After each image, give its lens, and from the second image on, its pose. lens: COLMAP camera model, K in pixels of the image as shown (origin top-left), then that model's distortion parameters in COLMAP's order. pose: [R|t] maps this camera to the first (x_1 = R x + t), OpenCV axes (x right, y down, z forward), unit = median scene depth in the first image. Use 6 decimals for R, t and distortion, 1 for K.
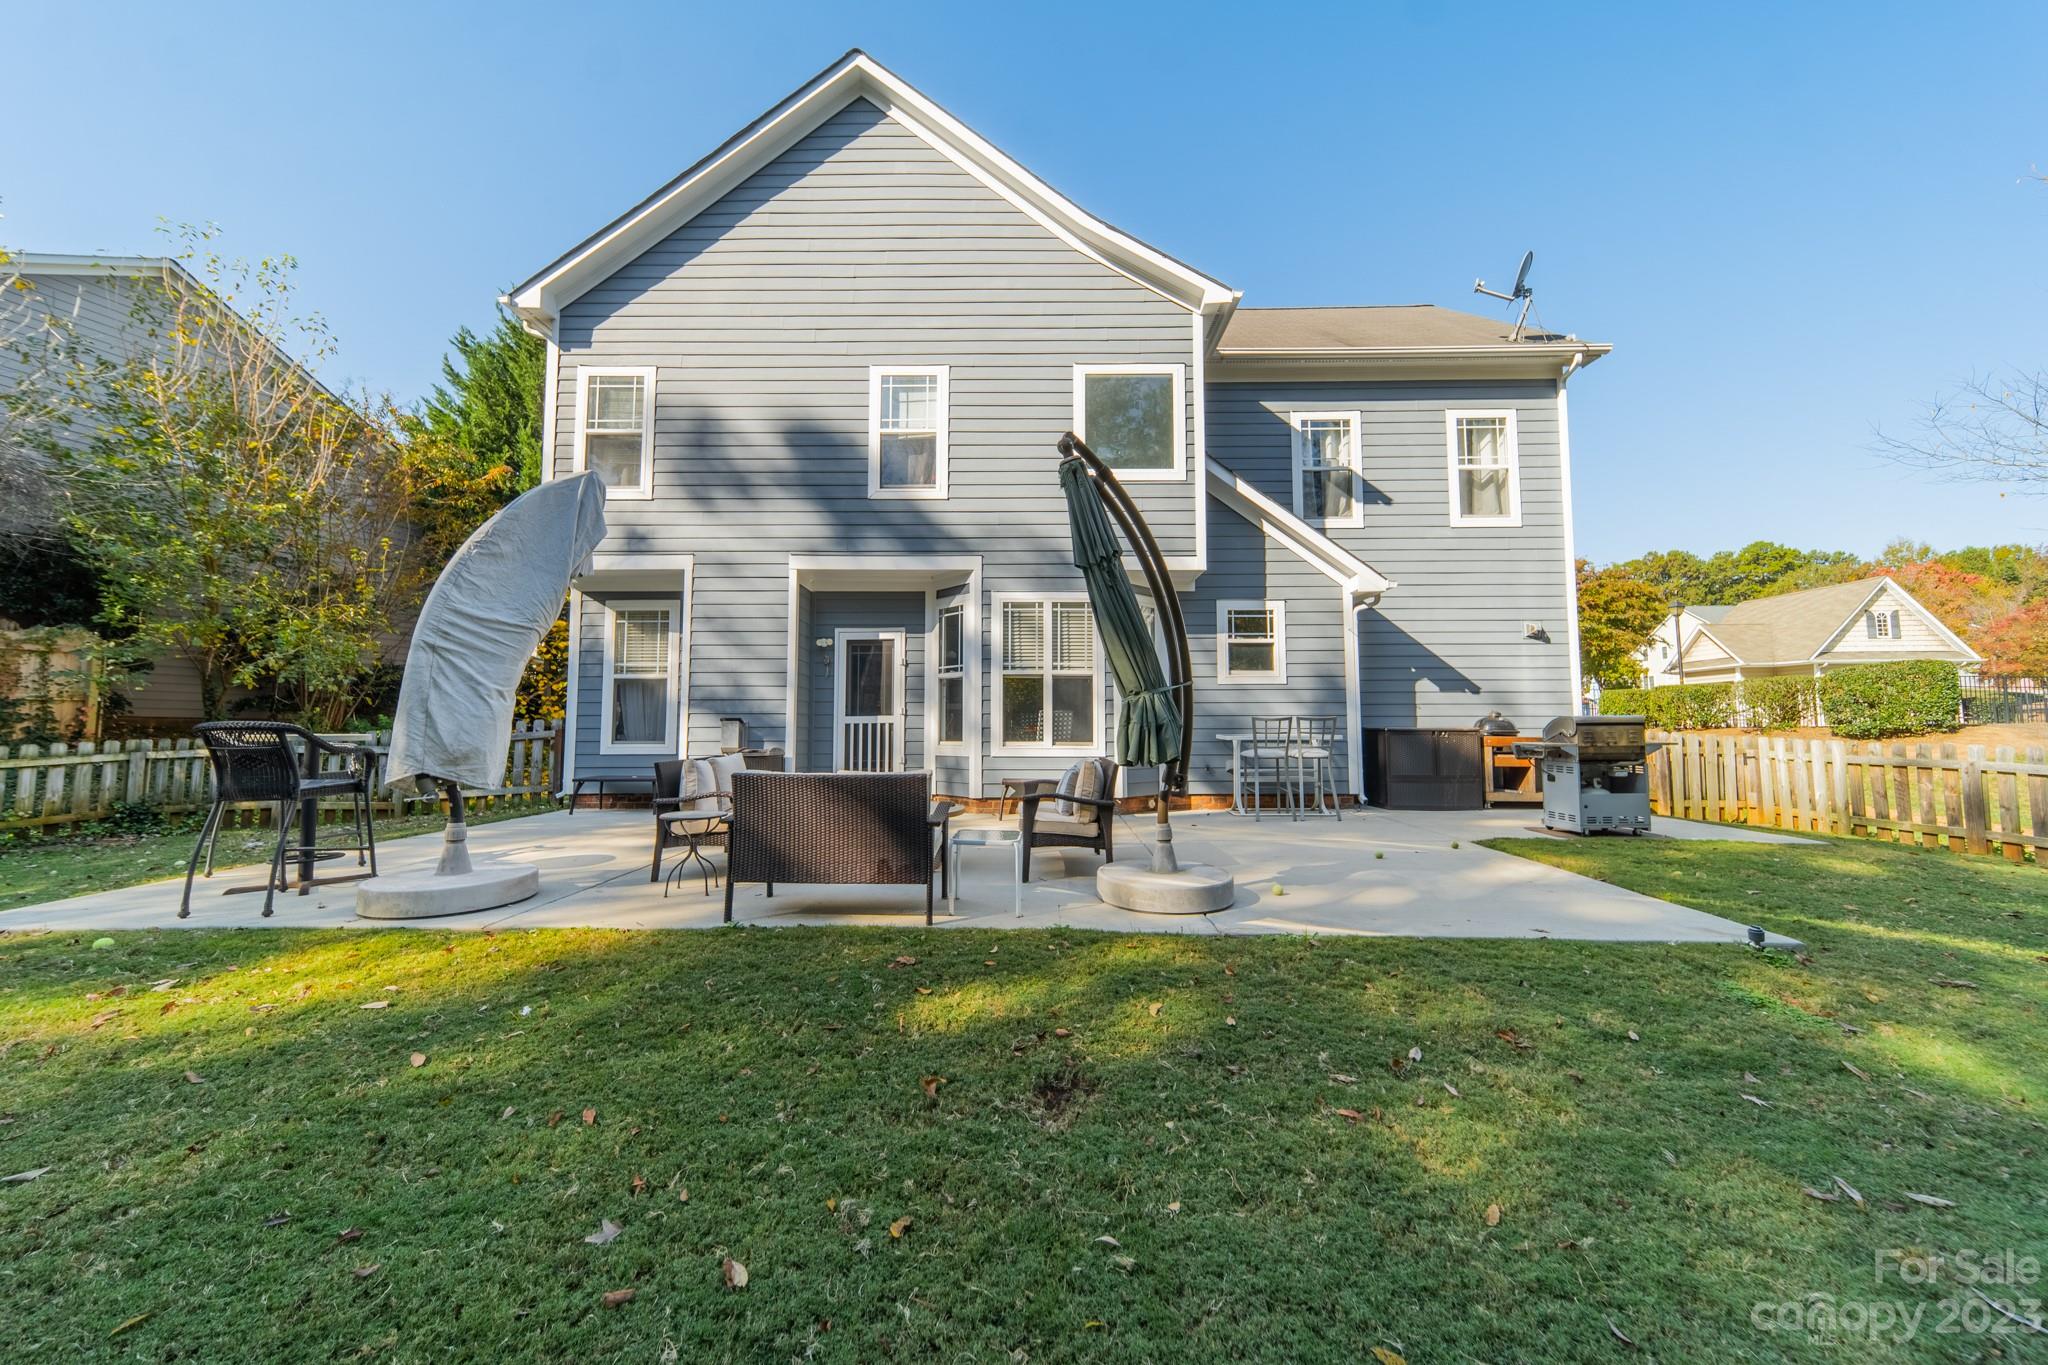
lens RADIAL K [[728.7, 0, 1026.2], [0, 728.7, 686.0], [0, 0, 1]] dist [0.010539, 0.000093]
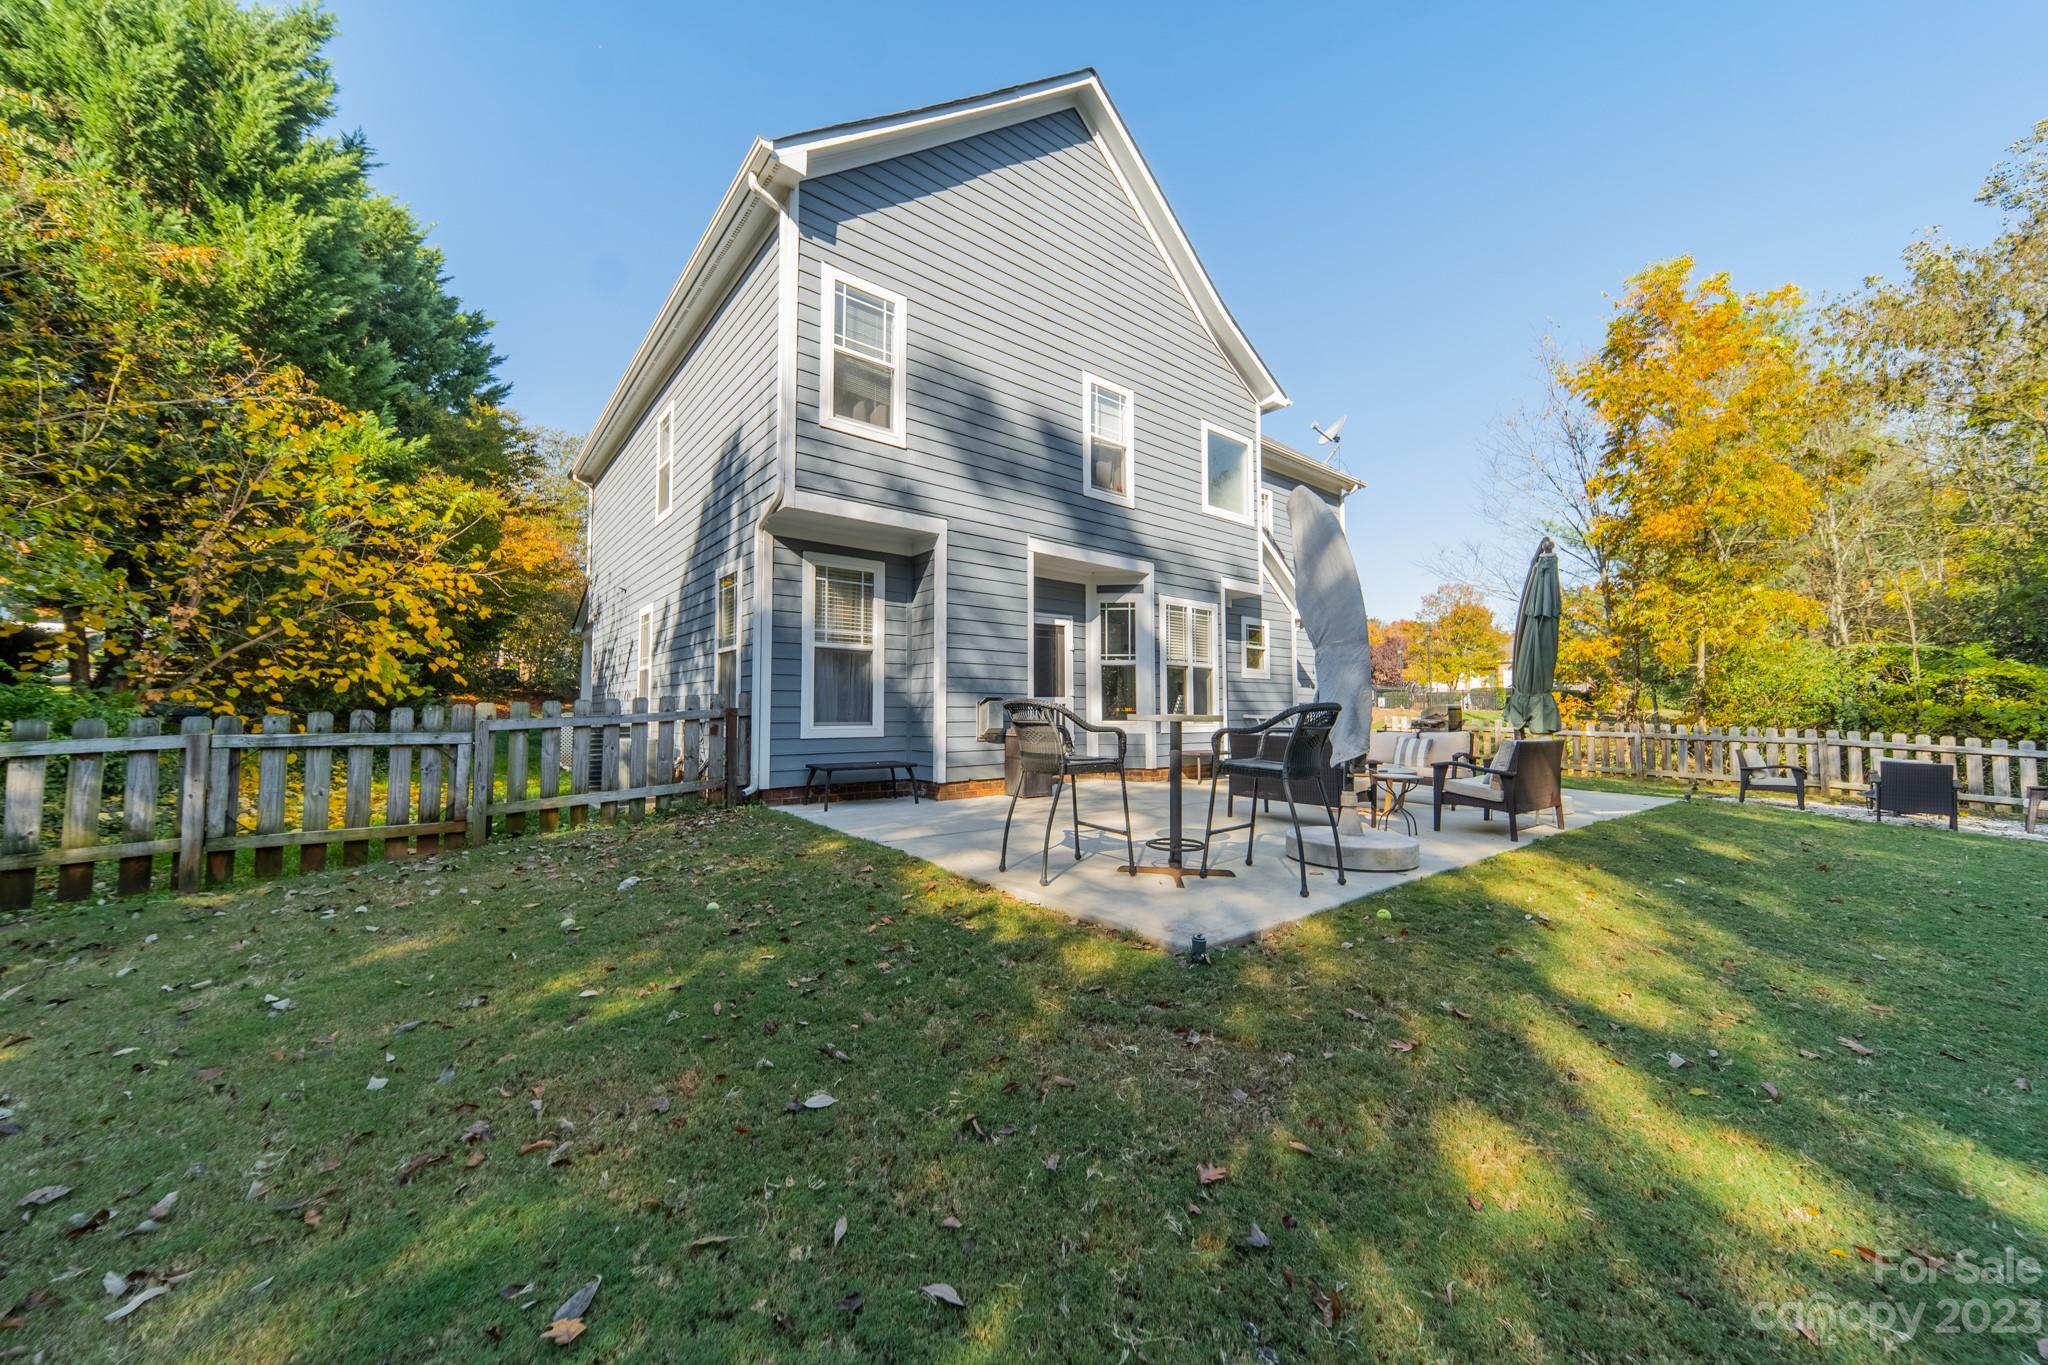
lens RADIAL K [[728.7, 0, 1033.0], [0, 728.7, 678.9], [0, 0, 1]] dist [0.010539, 0.000093]
pose [[0.768445, 0.032680, 0.639080, -0.905006], [-0.045433, 0.998961, 0.003546, 0.012074], [-0.638301, -0.031760, 0.769132, 0.203540]]
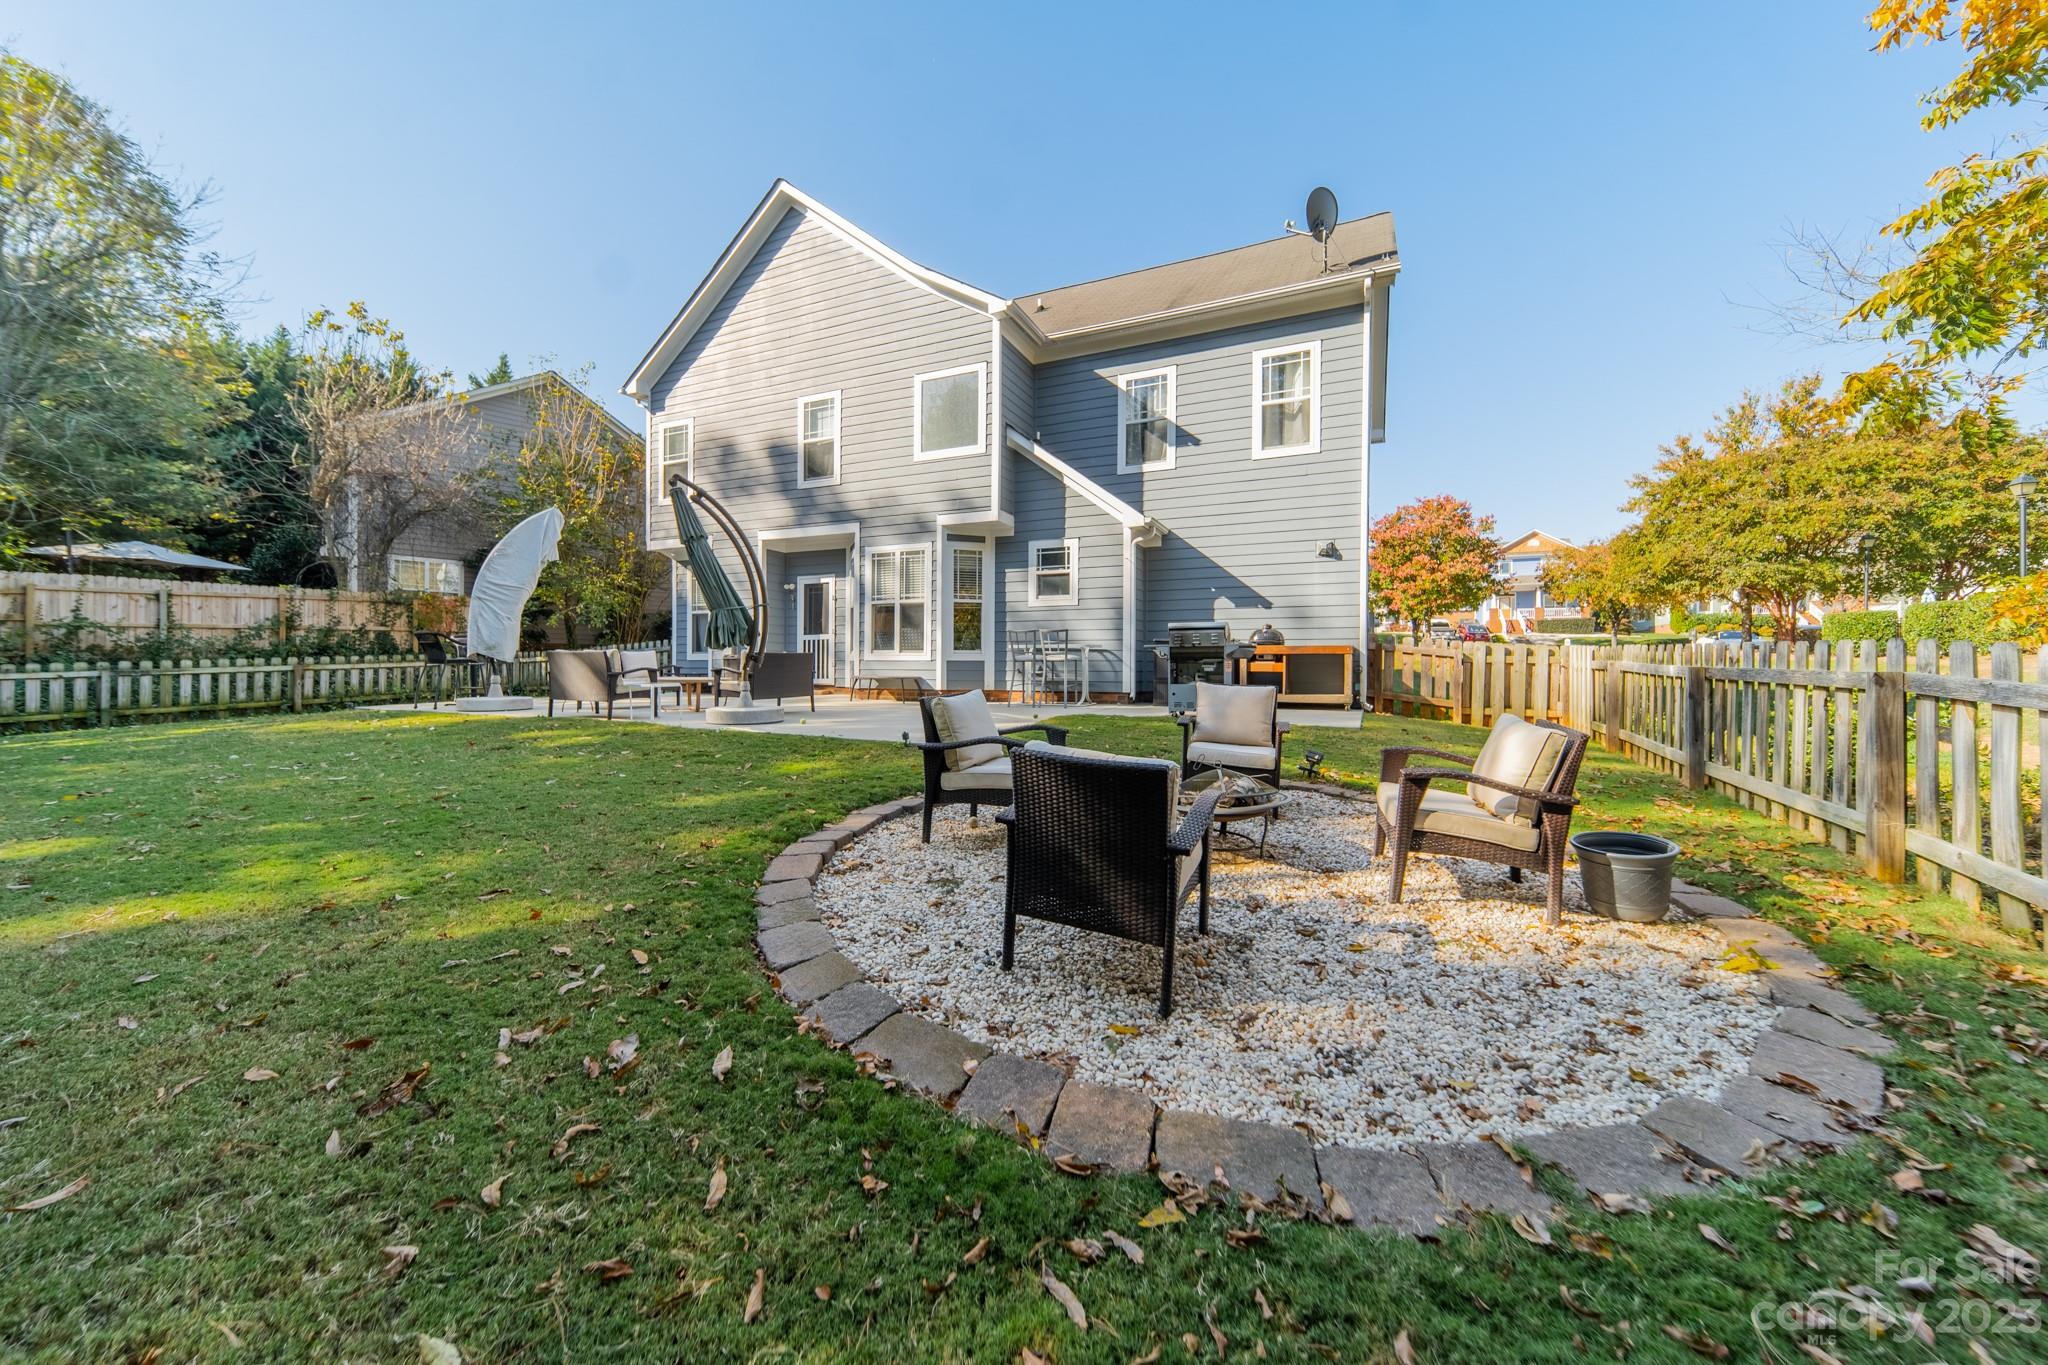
lens RADIAL K [[728.7, 0, 1040.2], [0, 728.7, 674.3], [0, 0, 1]] dist [0.010539, 0.000093]
pose [[0.915904, 0.008079, -0.401316, 0.806116], [0.020423, 0.997565, 0.066692, 0.031610], [0.400877, -0.069280, 0.913508, -0.188311]]
